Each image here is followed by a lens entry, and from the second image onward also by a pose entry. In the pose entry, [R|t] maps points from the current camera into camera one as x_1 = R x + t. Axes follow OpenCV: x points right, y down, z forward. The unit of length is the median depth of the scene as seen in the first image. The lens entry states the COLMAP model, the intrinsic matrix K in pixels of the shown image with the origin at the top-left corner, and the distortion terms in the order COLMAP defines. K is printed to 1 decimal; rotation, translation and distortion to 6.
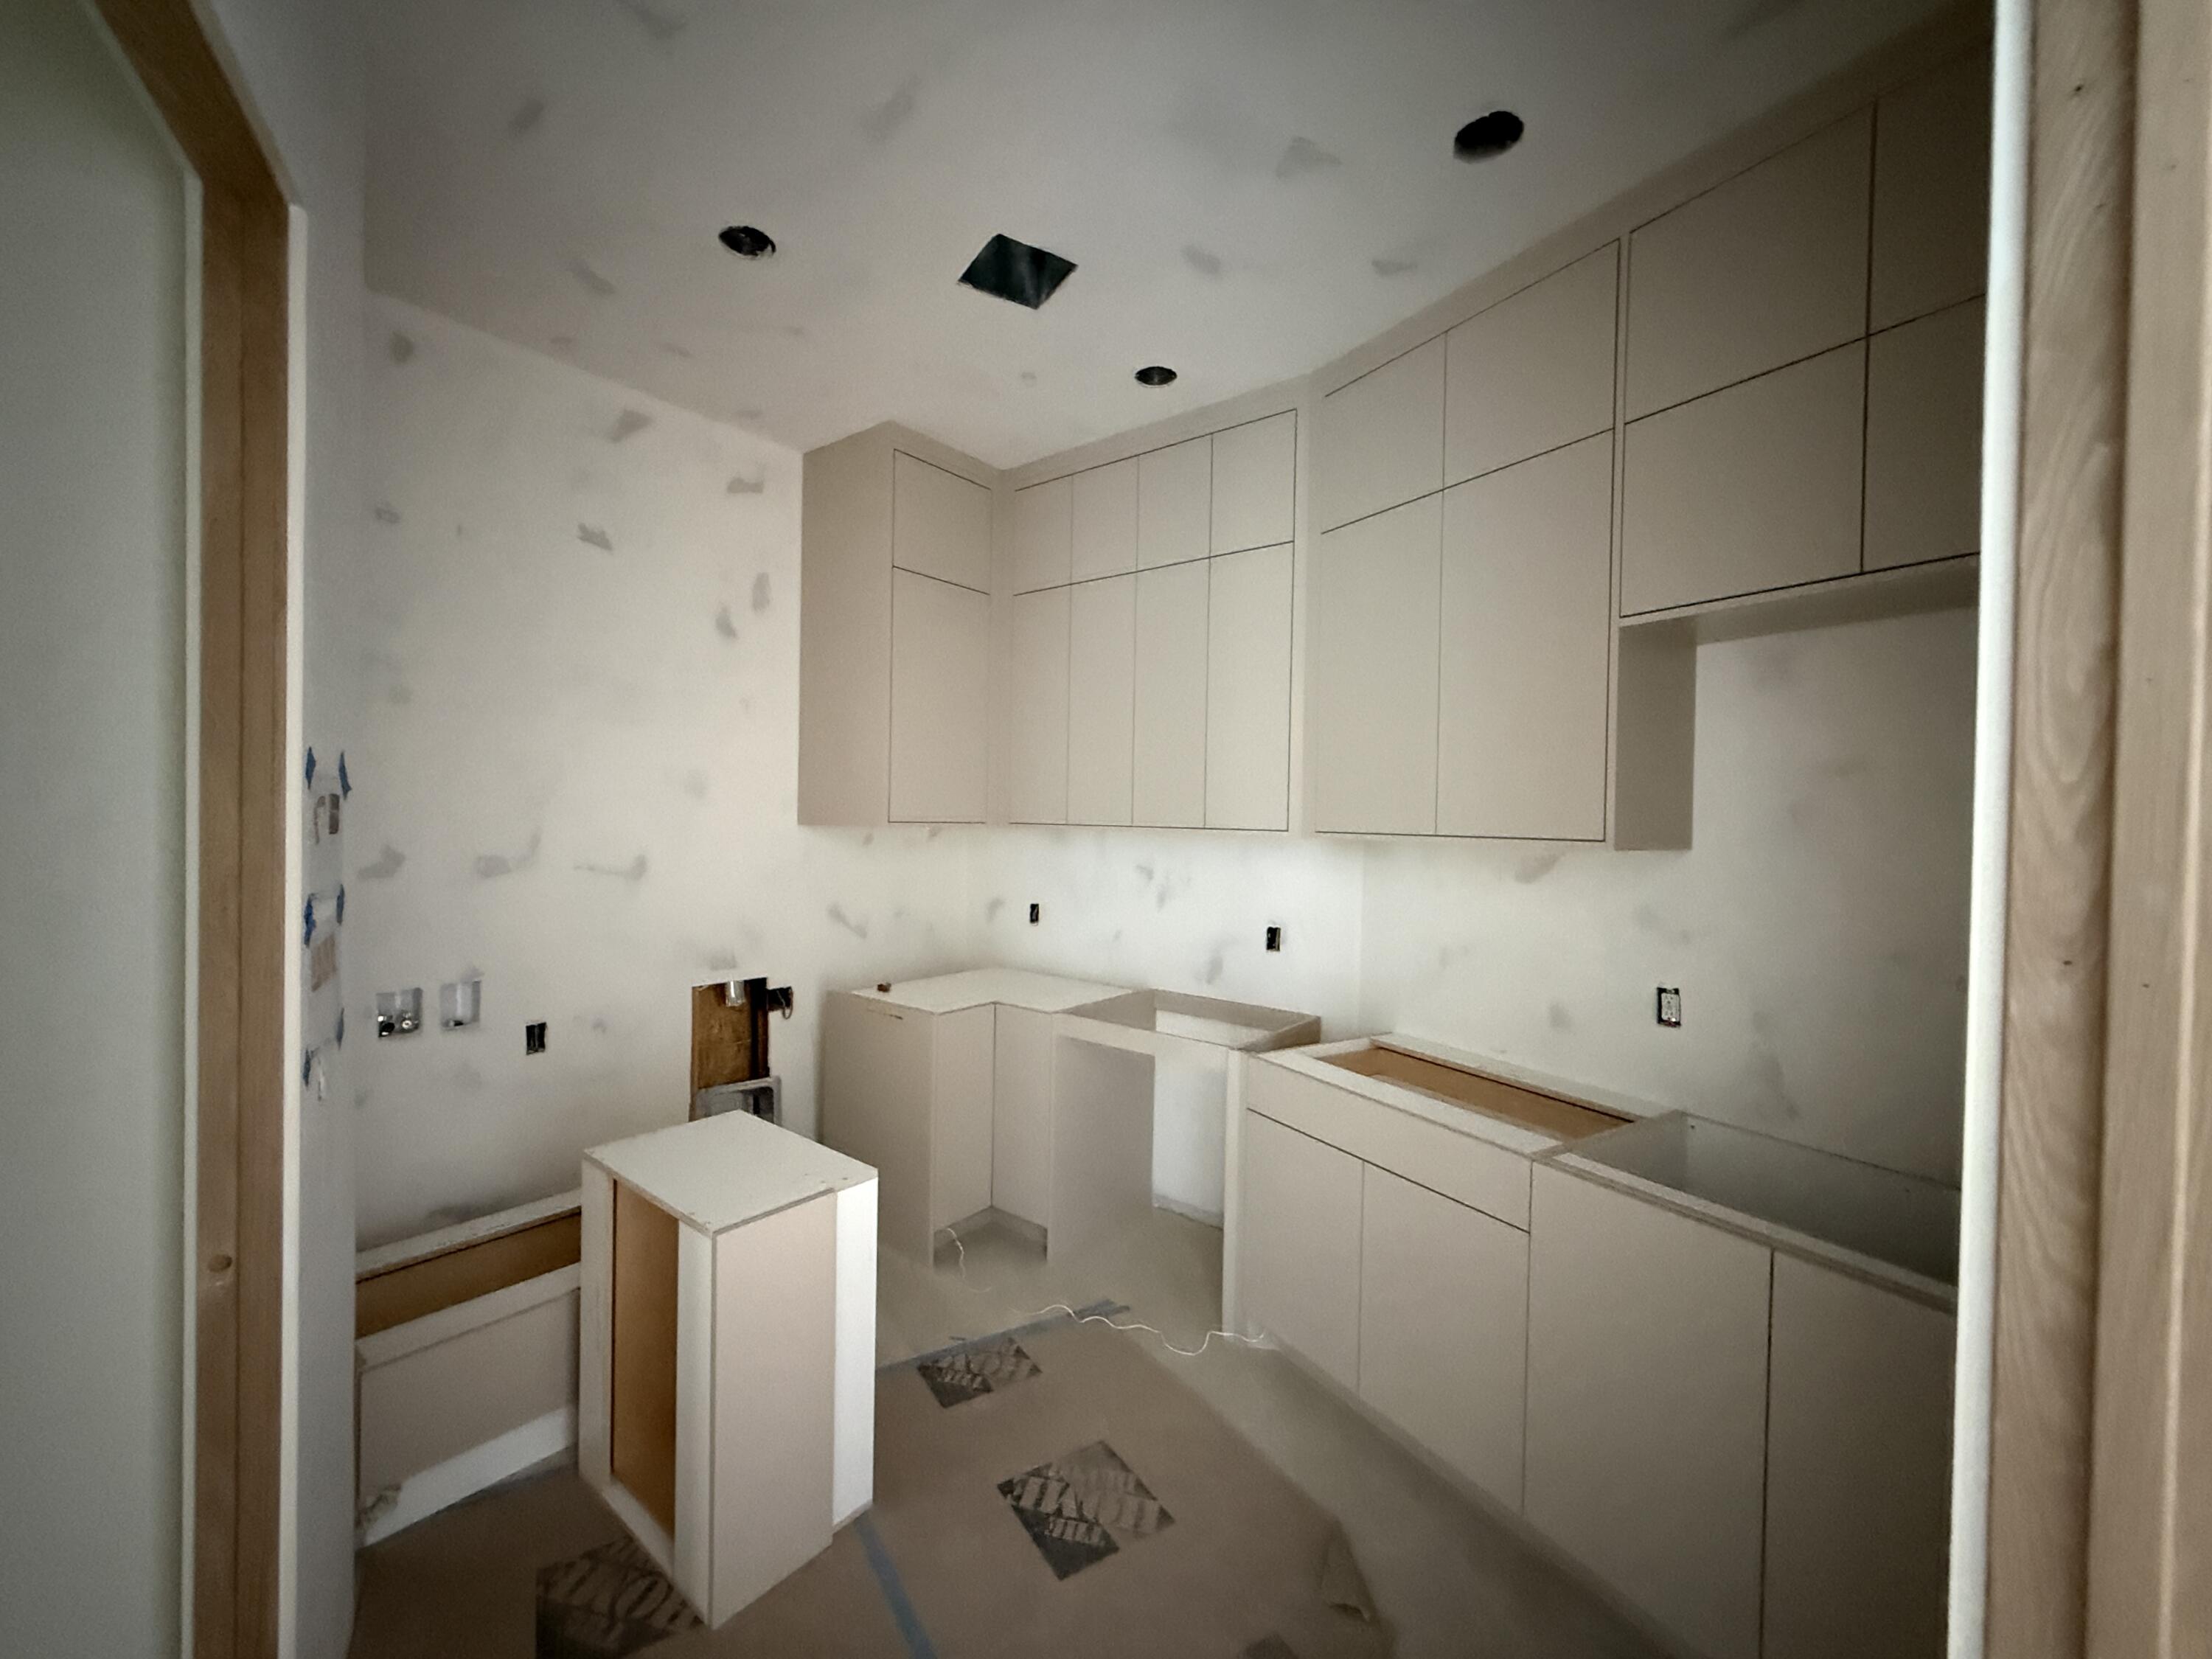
lens RADIAL K [[885.3, 0, 1106.0], [0, 885.3, 829.5], [0, 0, 1]] dist [0.000863, 0.000185]
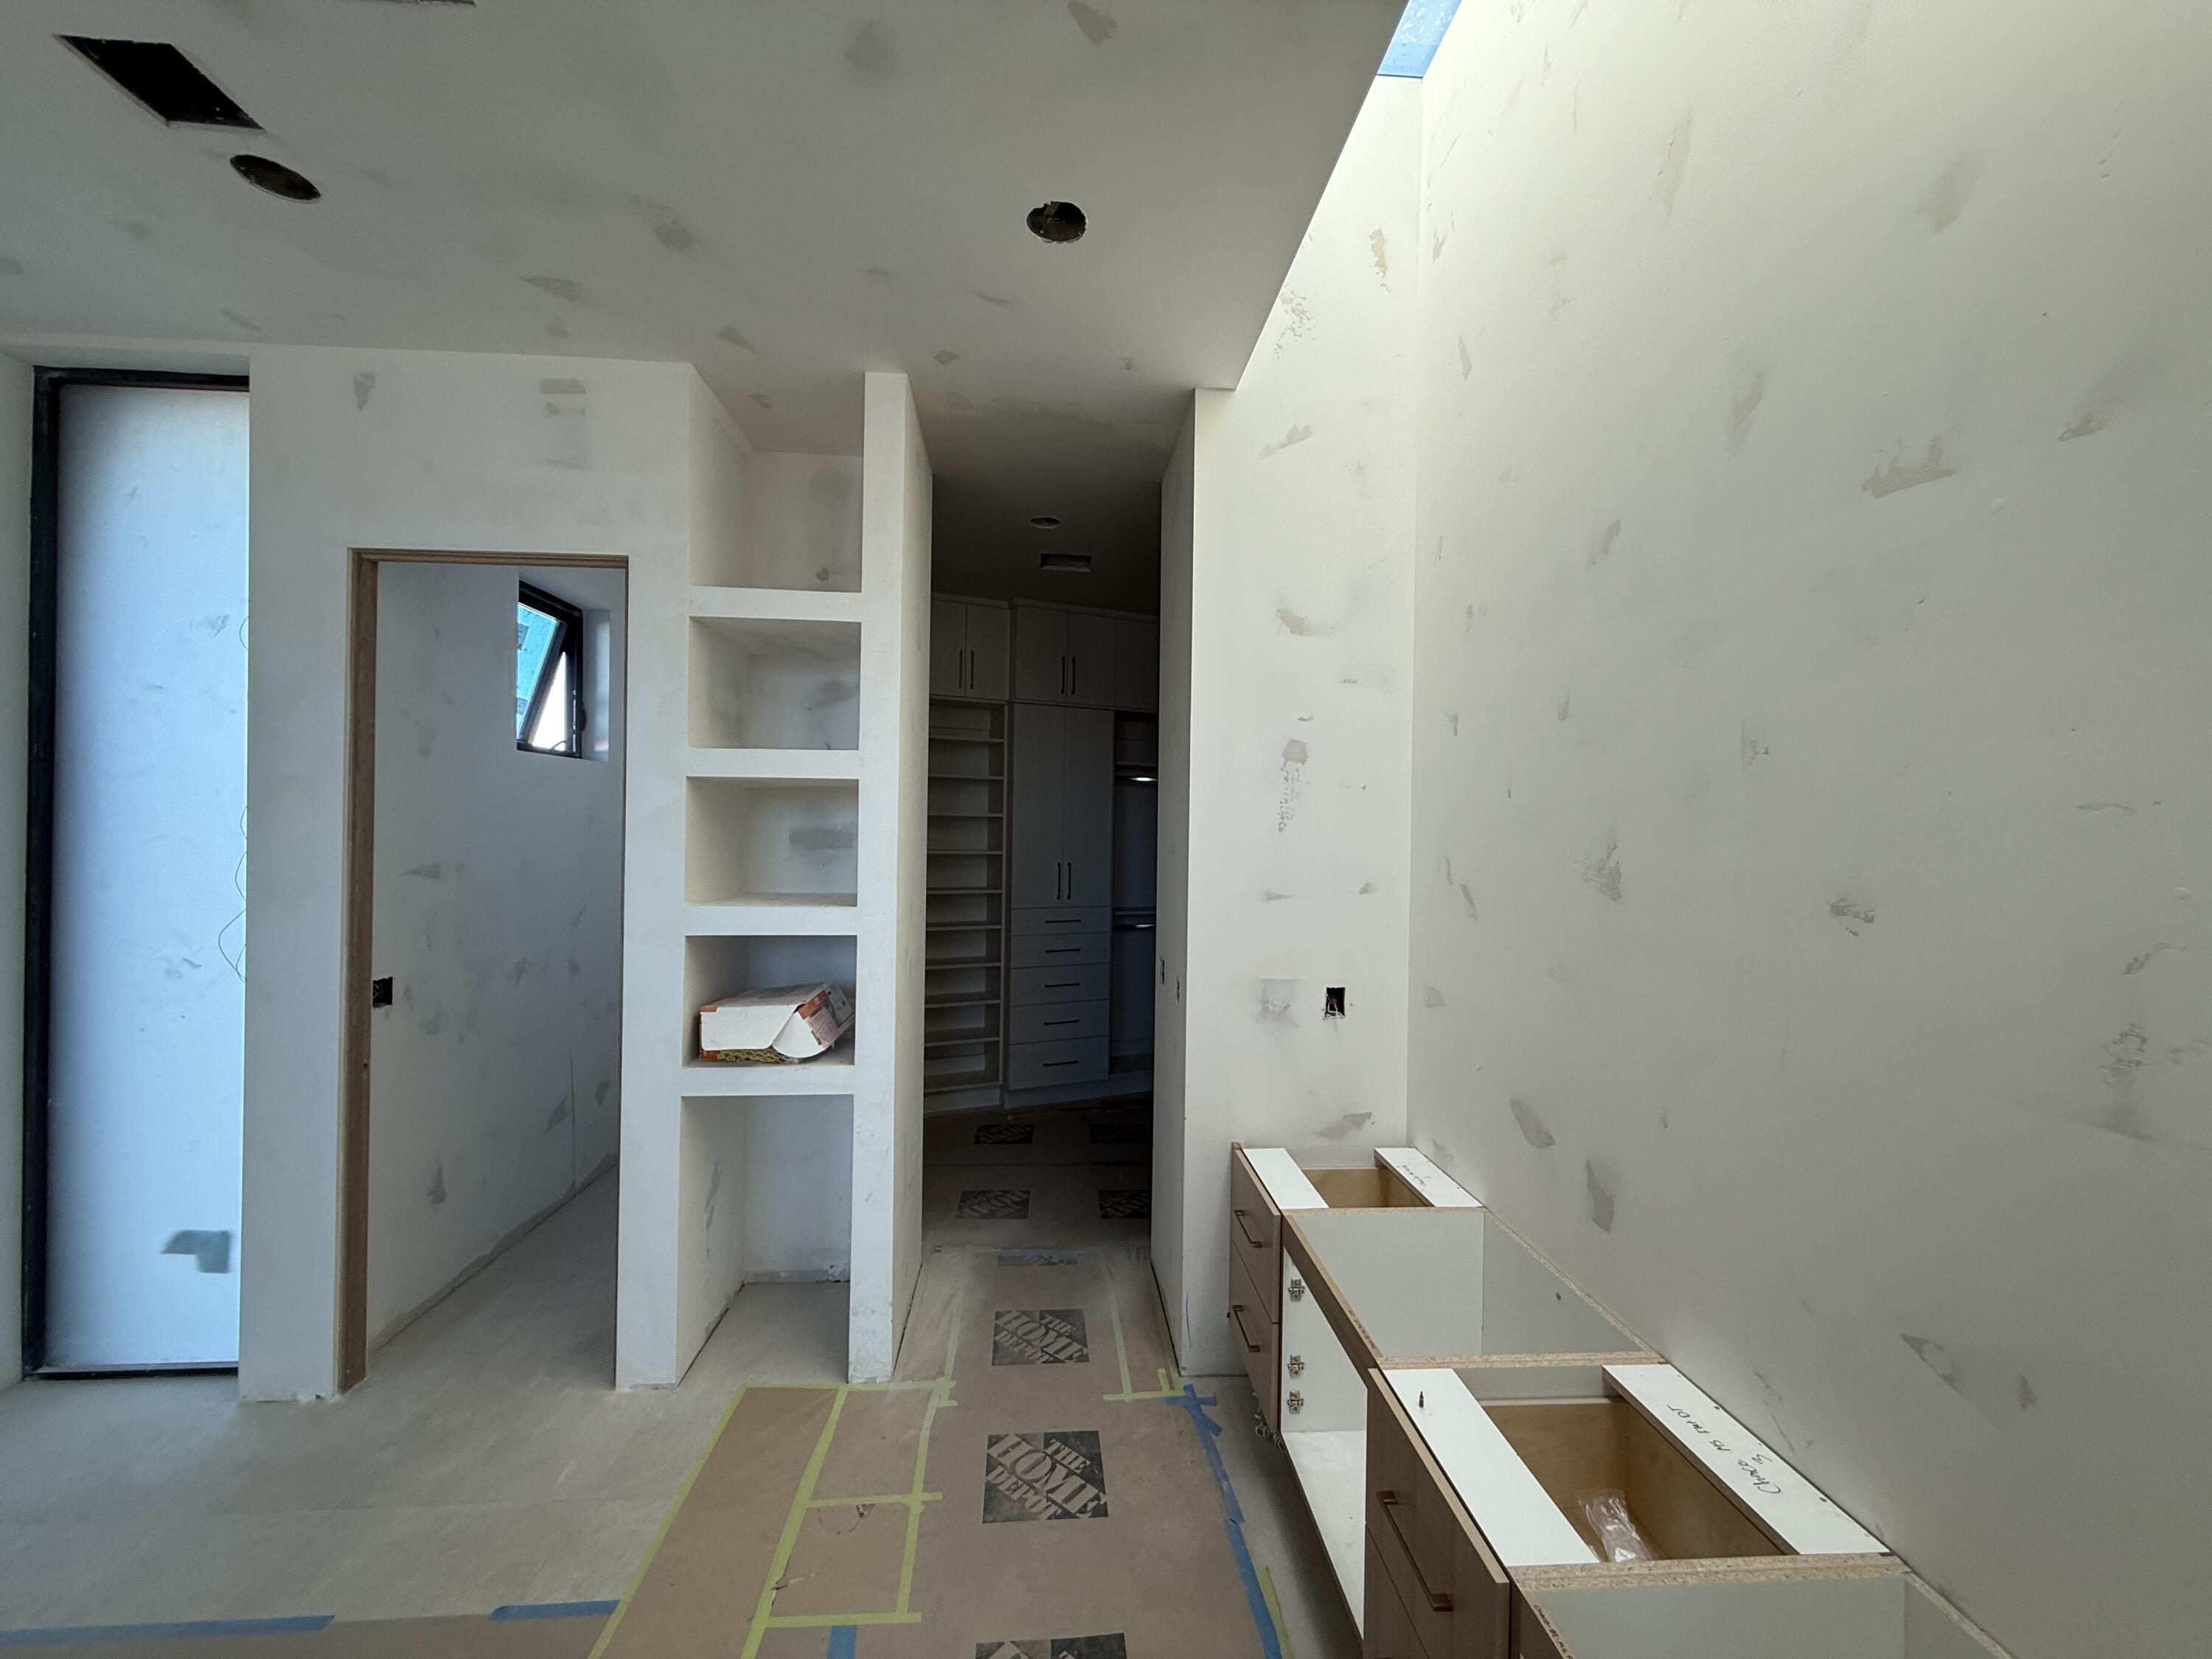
lens RADIAL K [[885.3, 0, 1106.0], [0, 885.3, 829.5], [0, 0, 1]] dist [0.000863, 0.000185]
pose [[-0.890503, -0.028738, 0.454069, -0.584422], [-0.022572, 0.999565, 0.018996, -0.076982], [-0.454417, 0.006666, -0.890764, 1.977564]]
